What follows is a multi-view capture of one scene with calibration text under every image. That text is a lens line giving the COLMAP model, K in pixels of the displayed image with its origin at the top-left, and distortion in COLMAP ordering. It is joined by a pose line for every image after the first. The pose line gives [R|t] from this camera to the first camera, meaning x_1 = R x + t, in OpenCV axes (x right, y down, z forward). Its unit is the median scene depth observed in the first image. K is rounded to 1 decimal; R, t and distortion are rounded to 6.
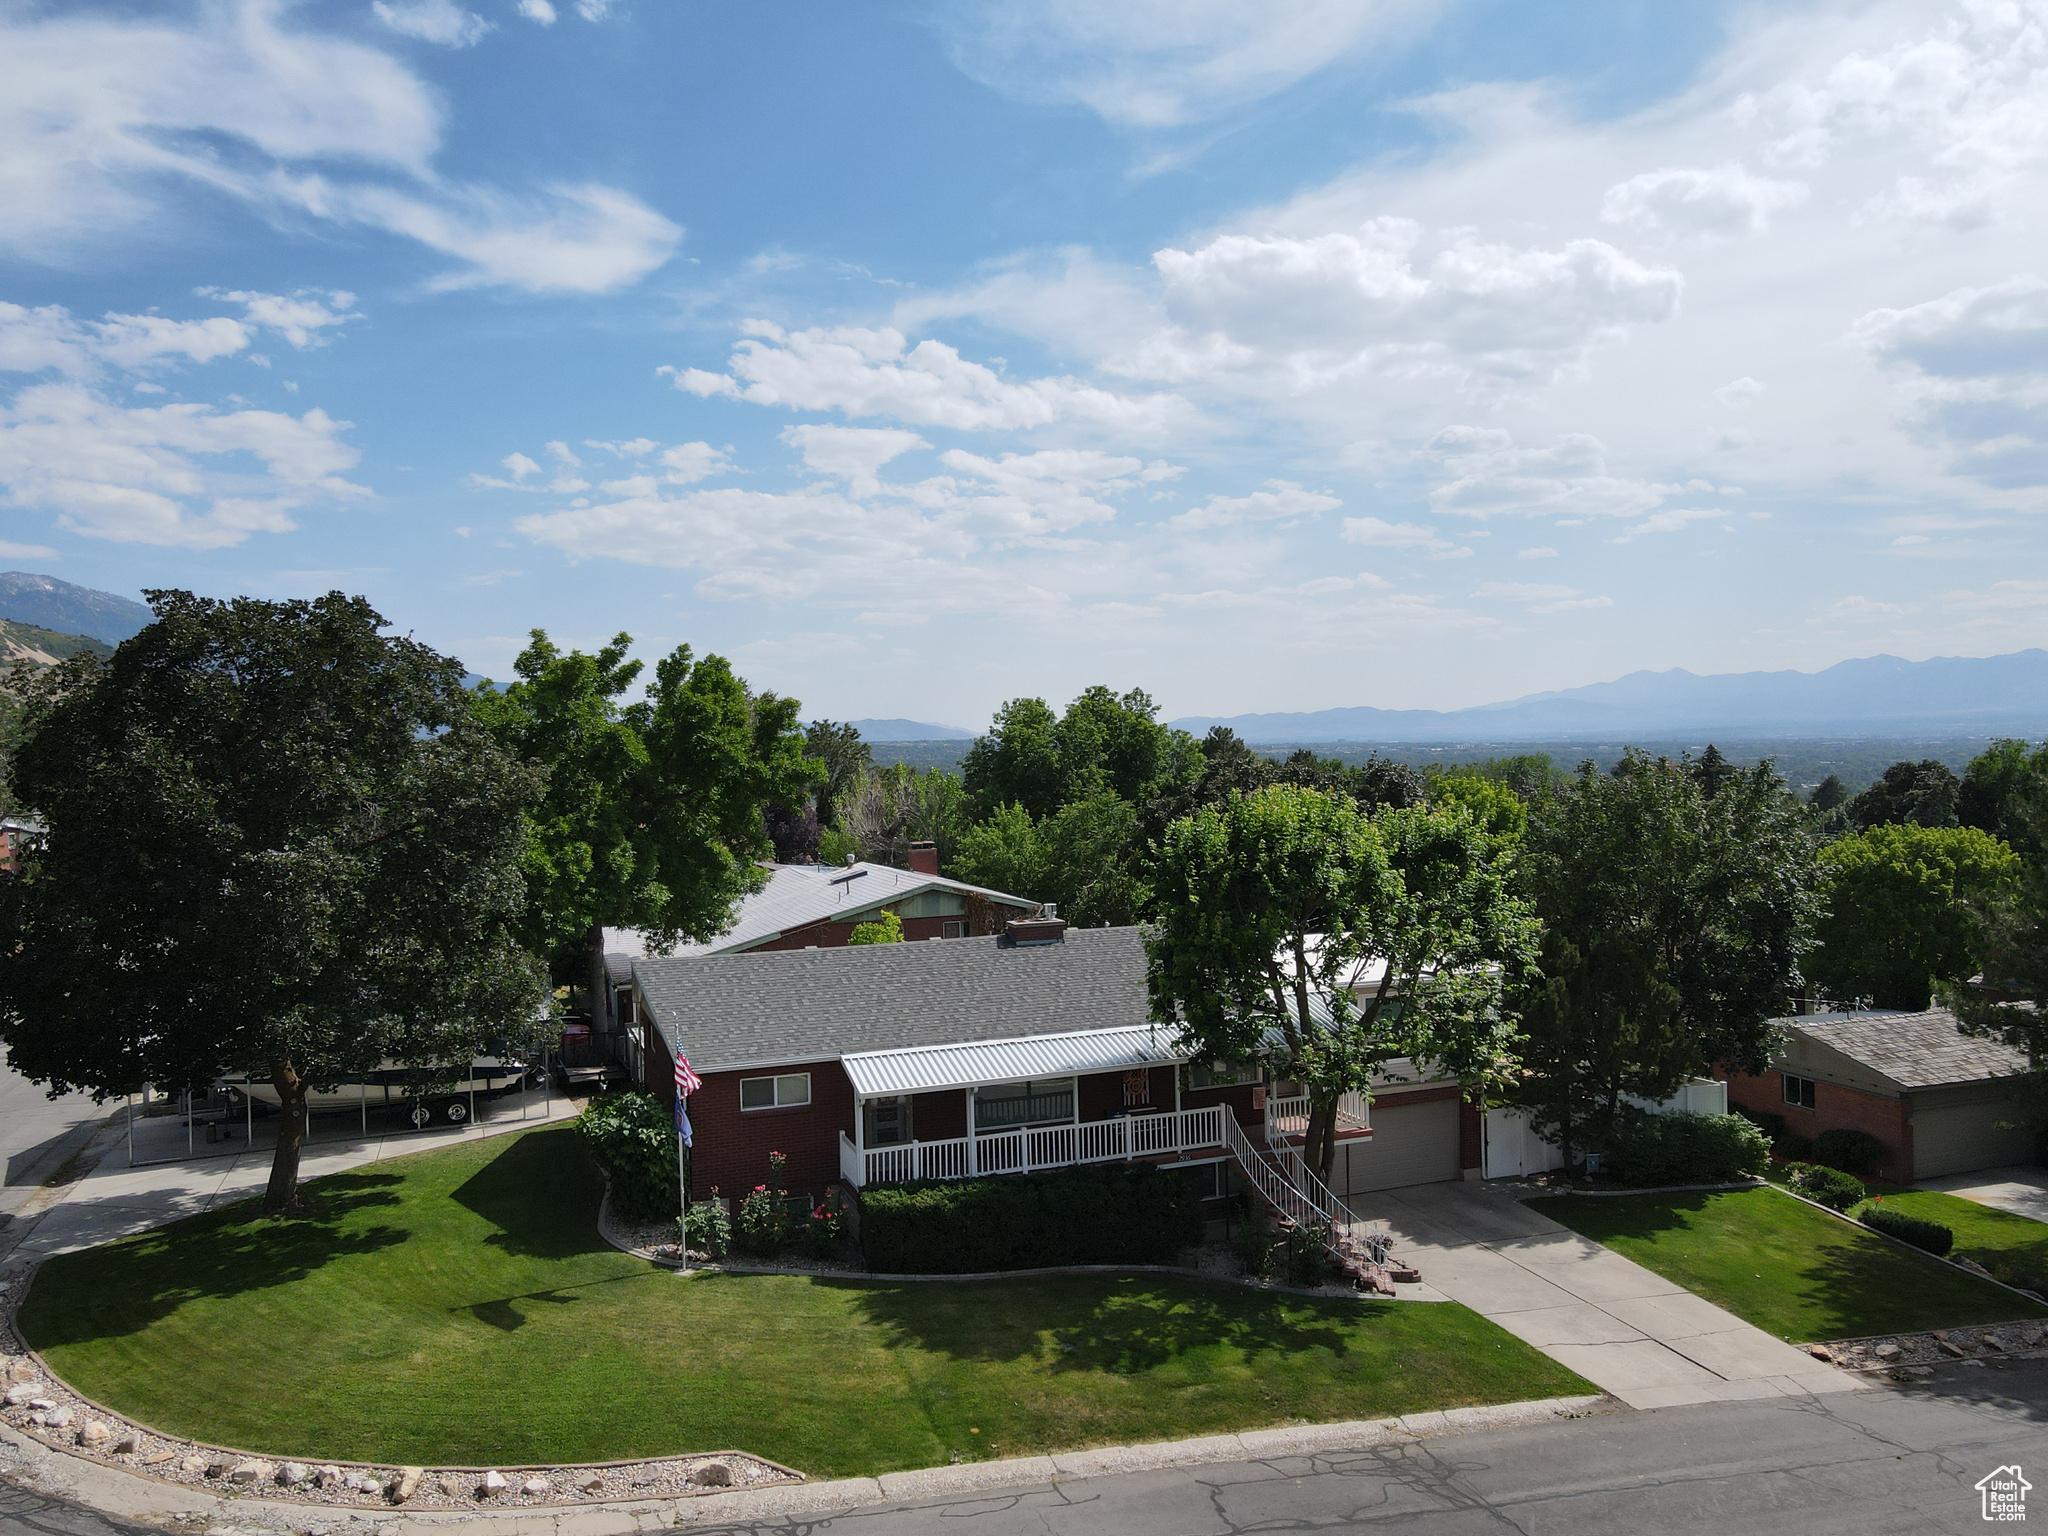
lens RADIAL K [[1475.6, 0, 1024.0], [0, 1475.6, 768.0], [0, 0, 1]] dist [0.021433, -0.003775]
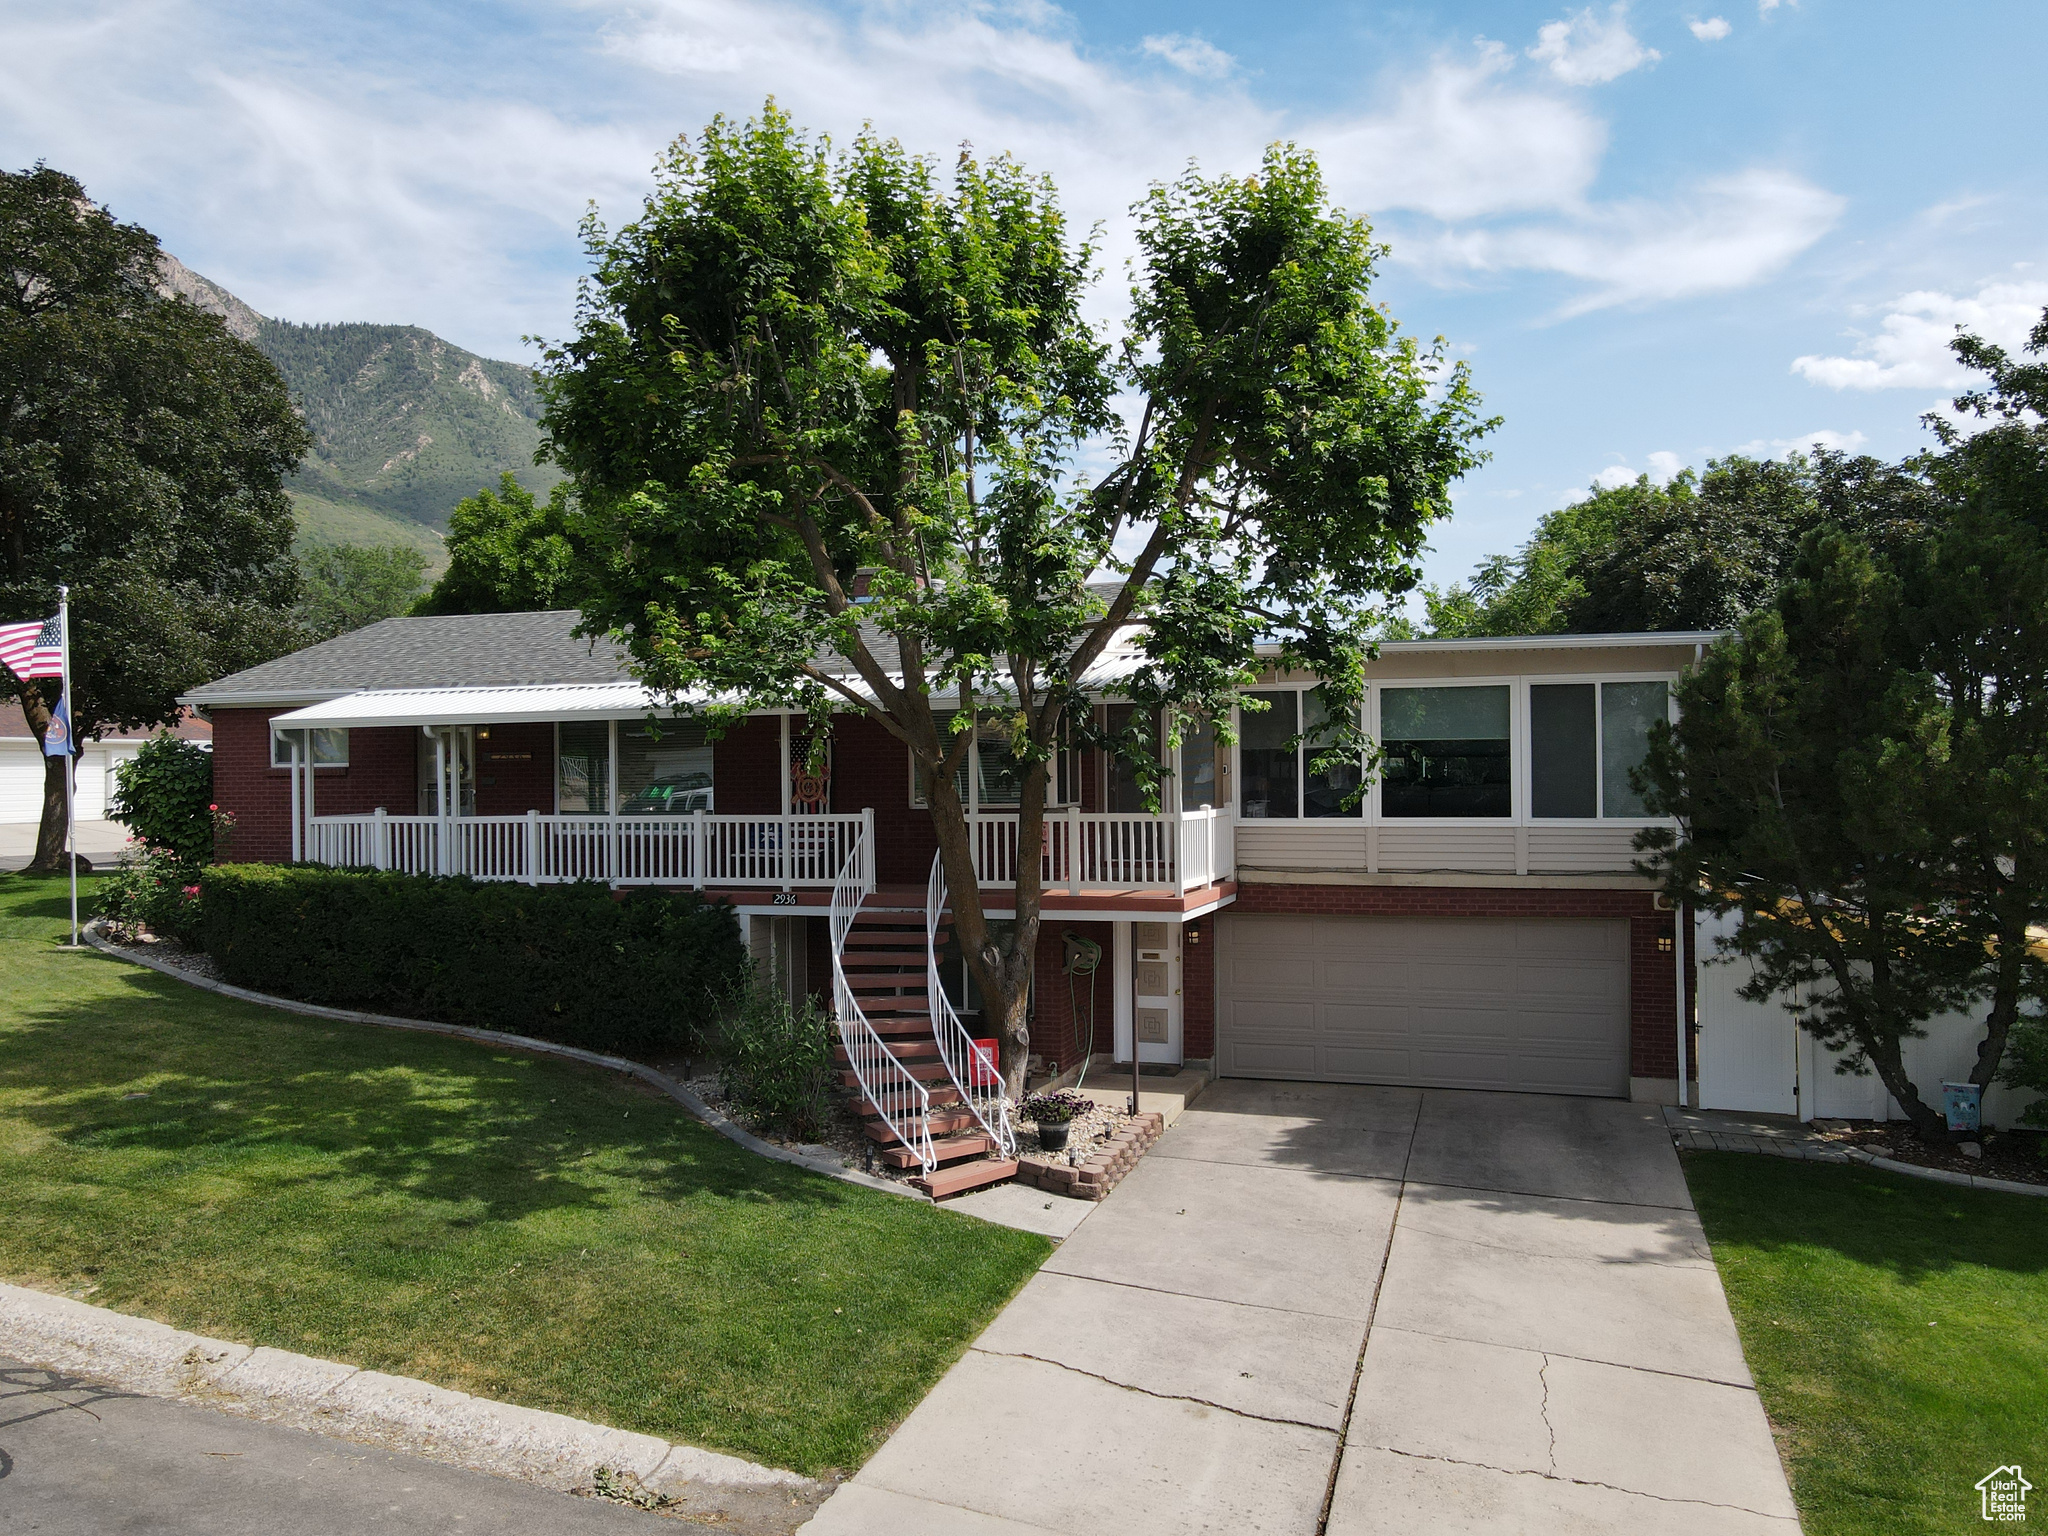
lens RADIAL K [[1475.6, 0, 1024.0], [0, 1475.6, 768.0], [0, 0, 1]] dist [0.021433, -0.003775]
pose [[0.789277, 0.020319, -0.613701, 0.586738], [-0.017550, 0.999791, 0.010531, 0.236626], [0.613787, 0.002459, 0.789468, 0.706897]]
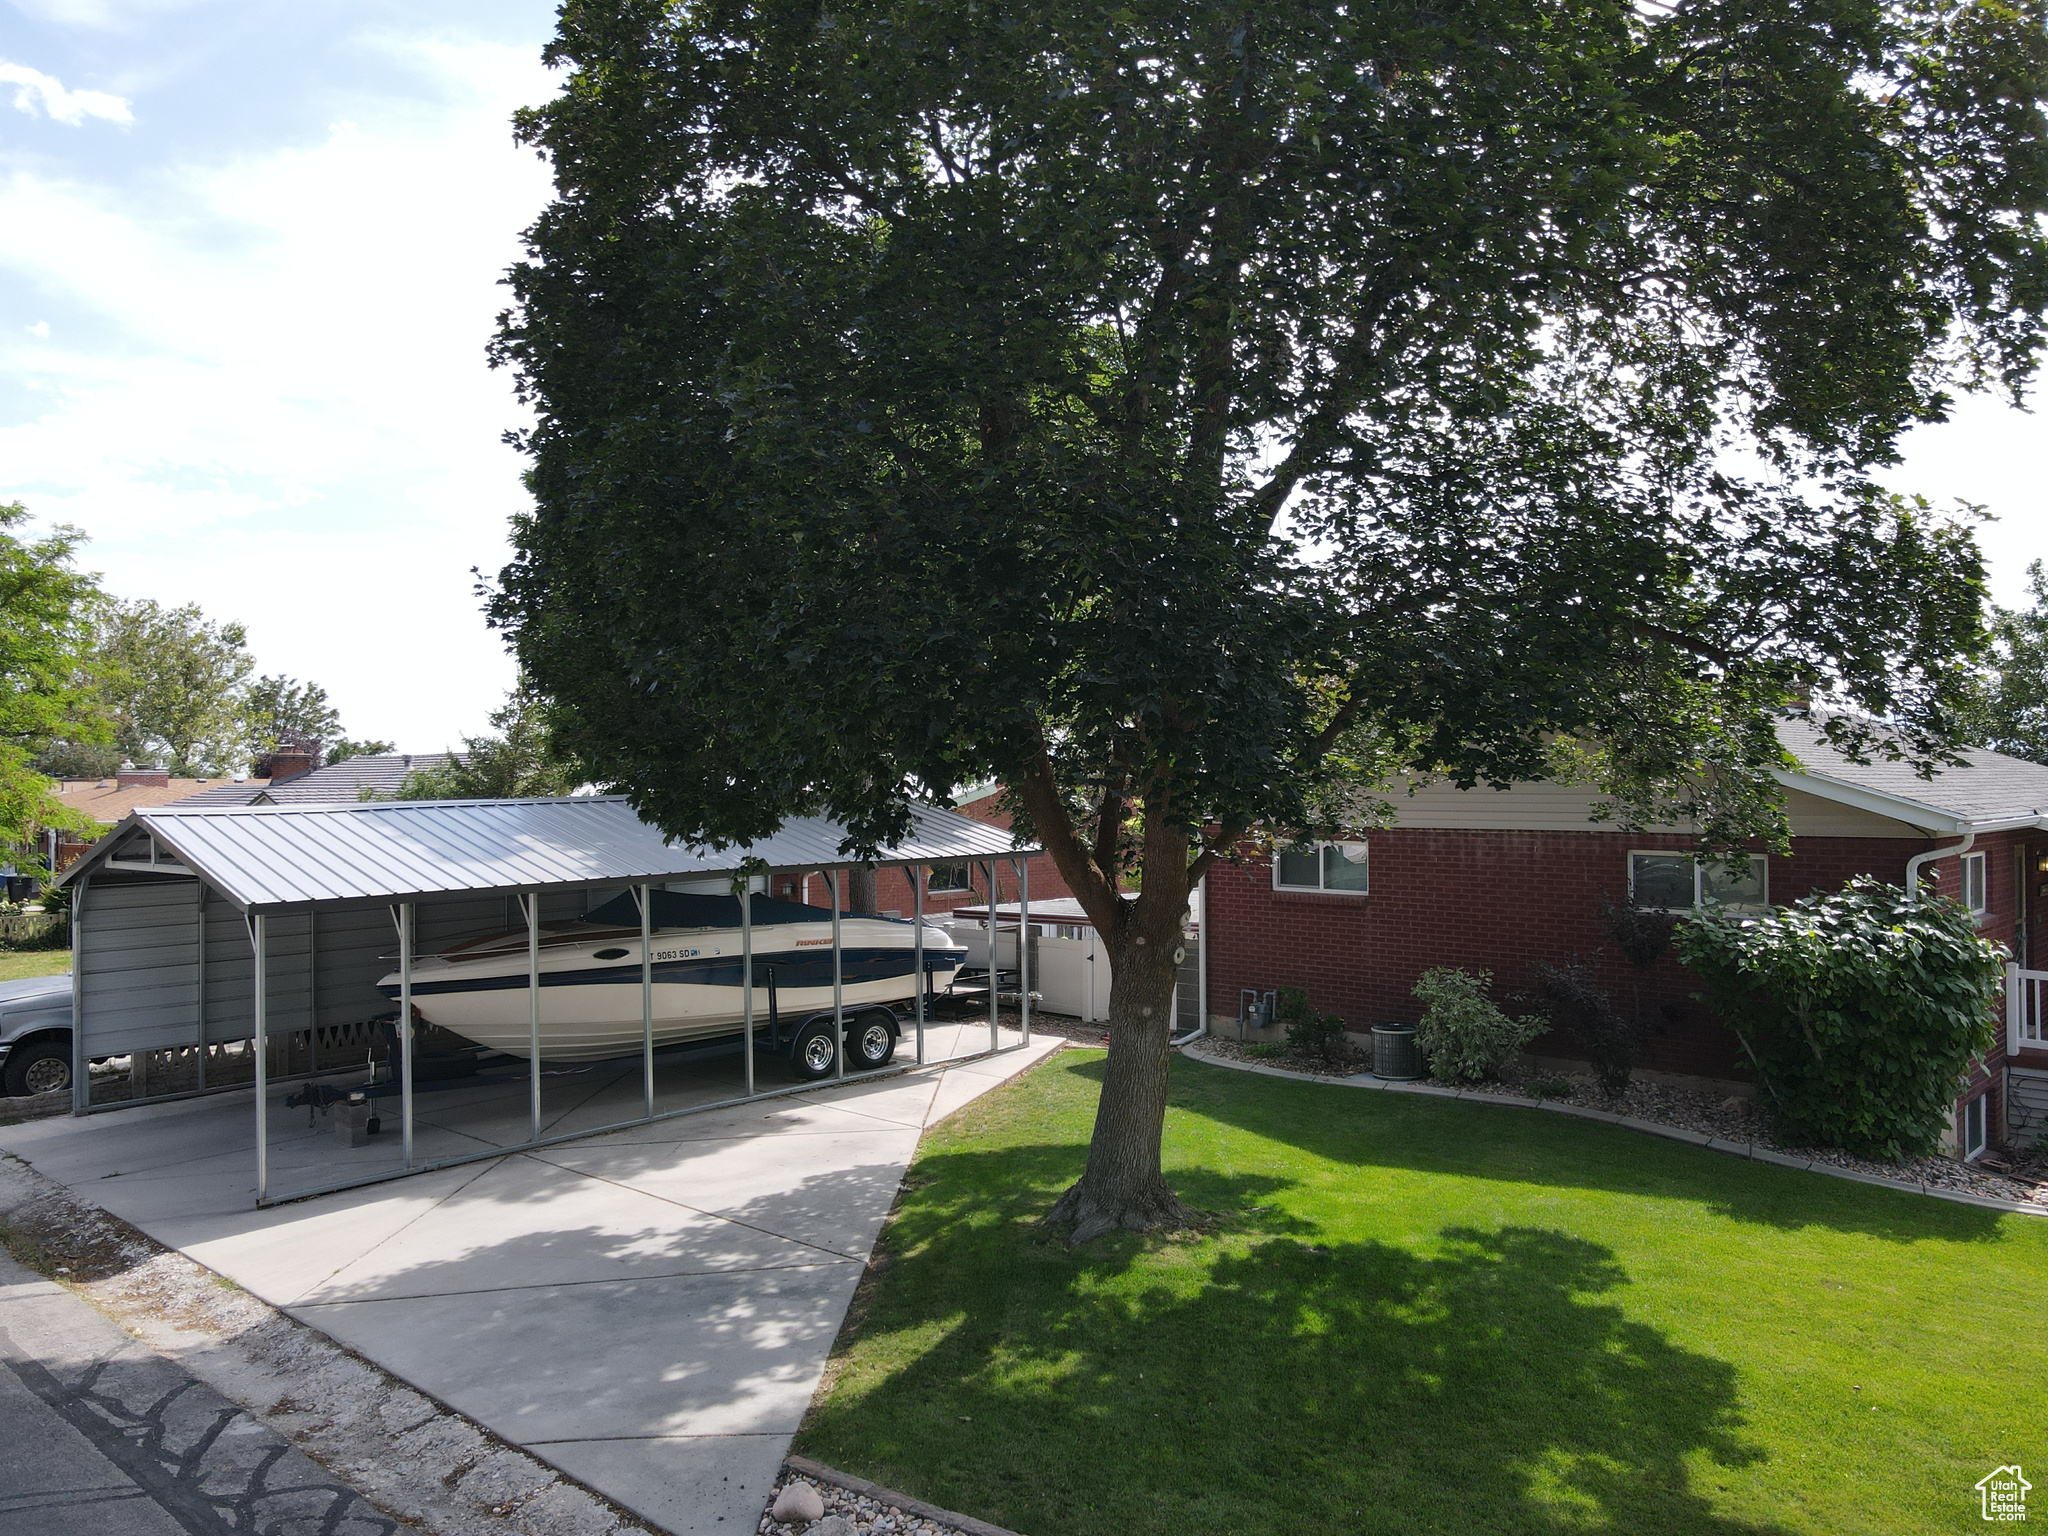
lens RADIAL K [[1455.3, 0, 1020.5], [0, 1455.3, 724.3], [0, 0, 1]] dist [0.013083, 0.001667]
pose [[0.899512, 0.034423, 0.435537, -0.742445], [-0.007493, 0.997960, -0.063399, 0.212759], [-0.436831, 0.053765, 0.897935, 0.735247]]
